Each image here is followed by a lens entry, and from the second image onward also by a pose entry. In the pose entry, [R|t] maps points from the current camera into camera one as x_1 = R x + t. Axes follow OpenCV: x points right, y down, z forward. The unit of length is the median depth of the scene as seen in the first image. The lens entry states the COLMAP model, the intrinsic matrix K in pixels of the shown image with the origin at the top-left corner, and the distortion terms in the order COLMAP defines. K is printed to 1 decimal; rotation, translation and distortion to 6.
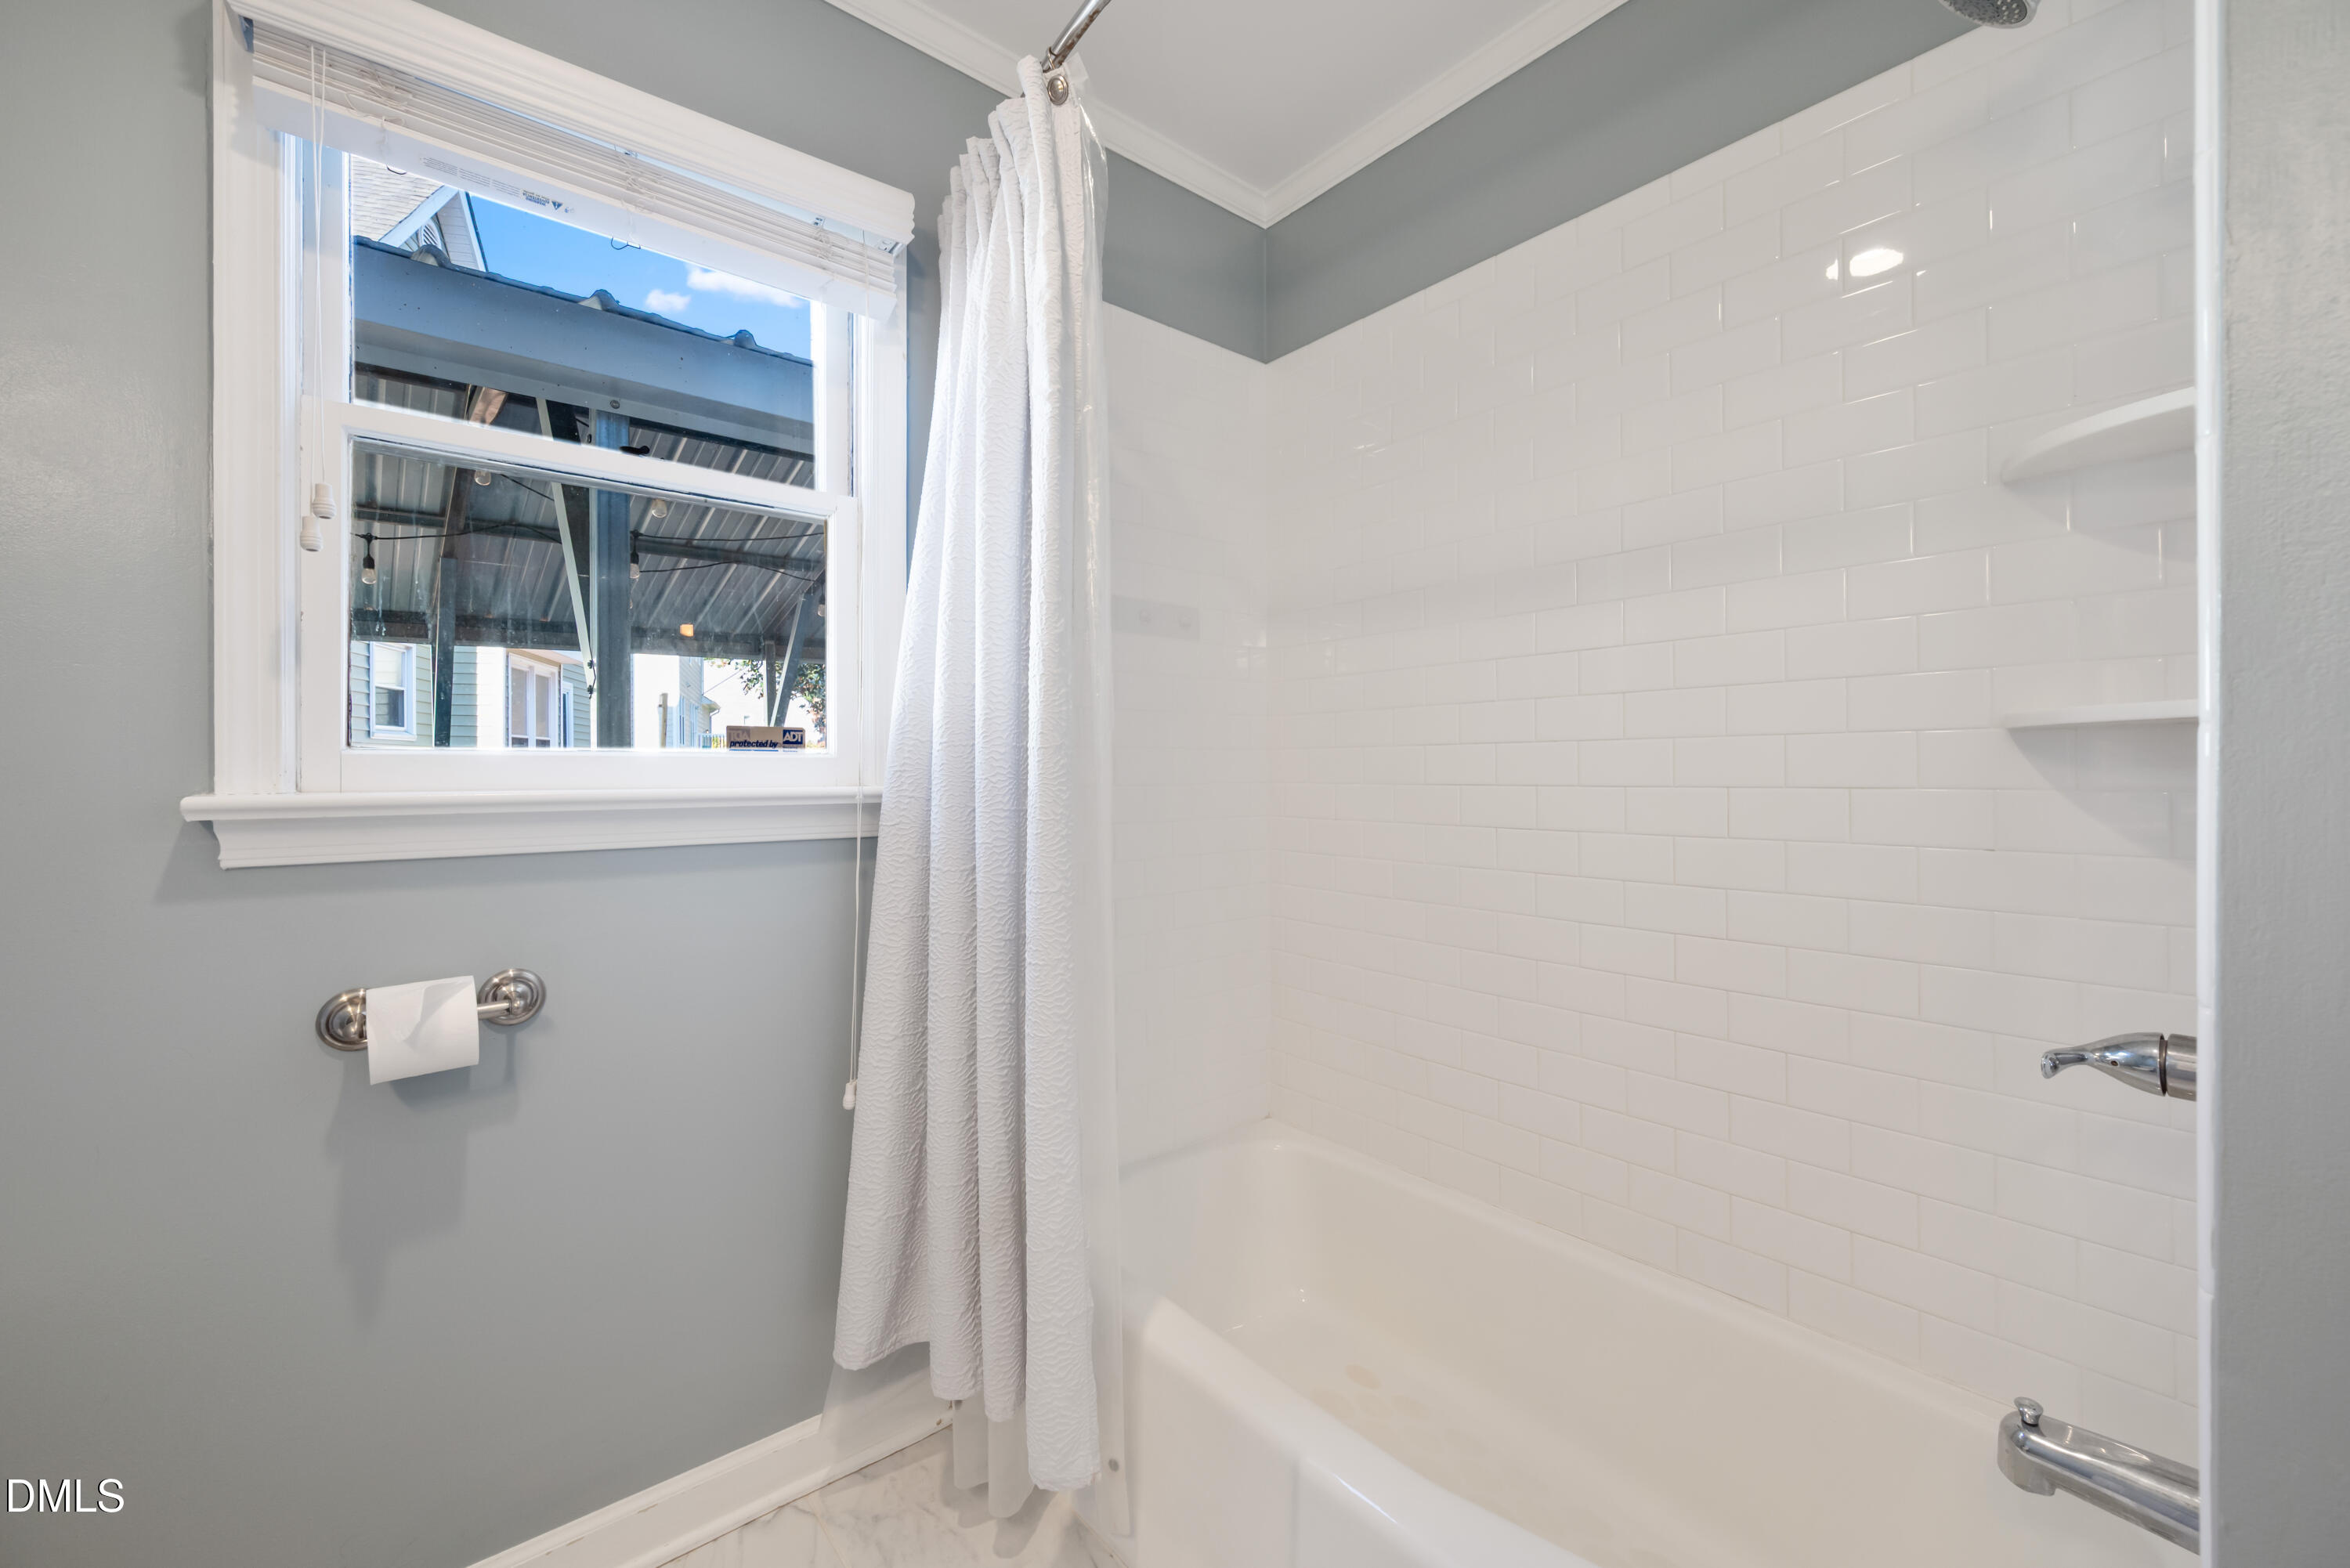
lens RADIAL K [[935.2, 0, 1176.0], [0, 935.2, 764.4], [0, 0, 1]] dist [-0.001195, -0.000109]
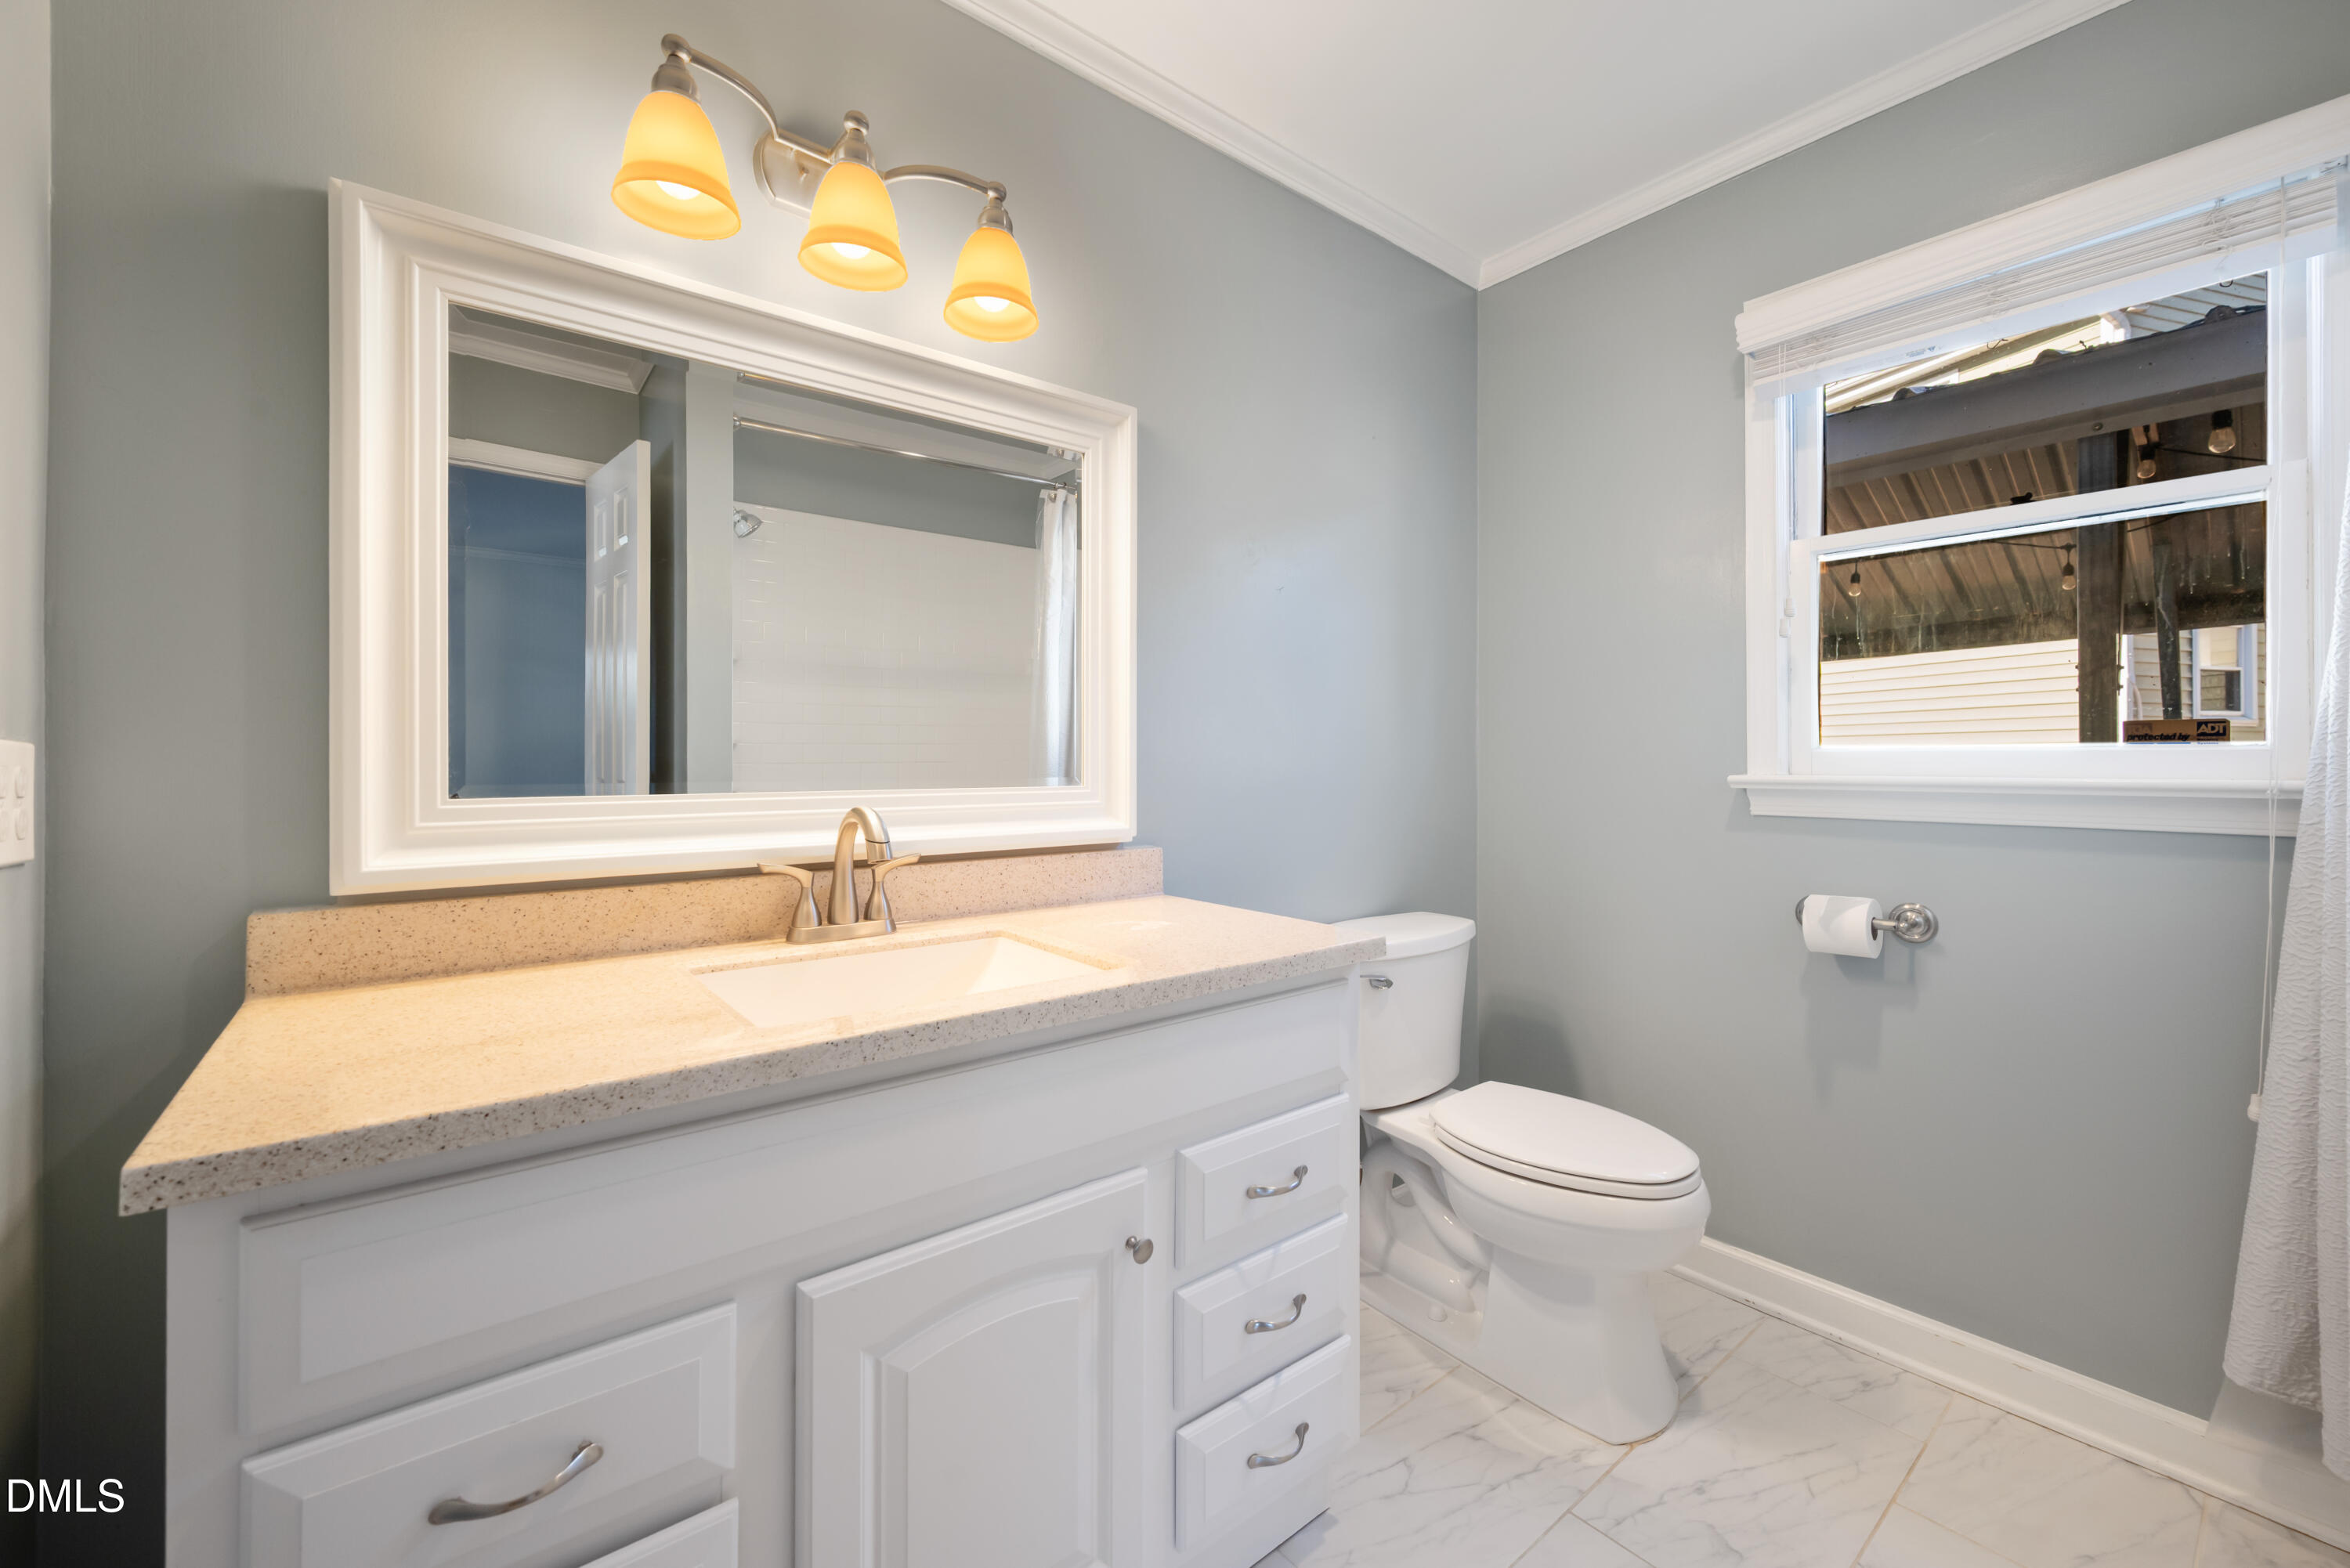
lens RADIAL K [[935.2, 0, 1176.0], [0, 935.2, 764.4], [0, 0, 1]] dist [-0.001195, -0.000109]
pose [[-0.018300, 0.007098, -0.999807, 0.613133], [0.006001, 0.999958, 0.006989, -0.005658], [0.999815, -0.005872, -0.018342, -0.071866]]
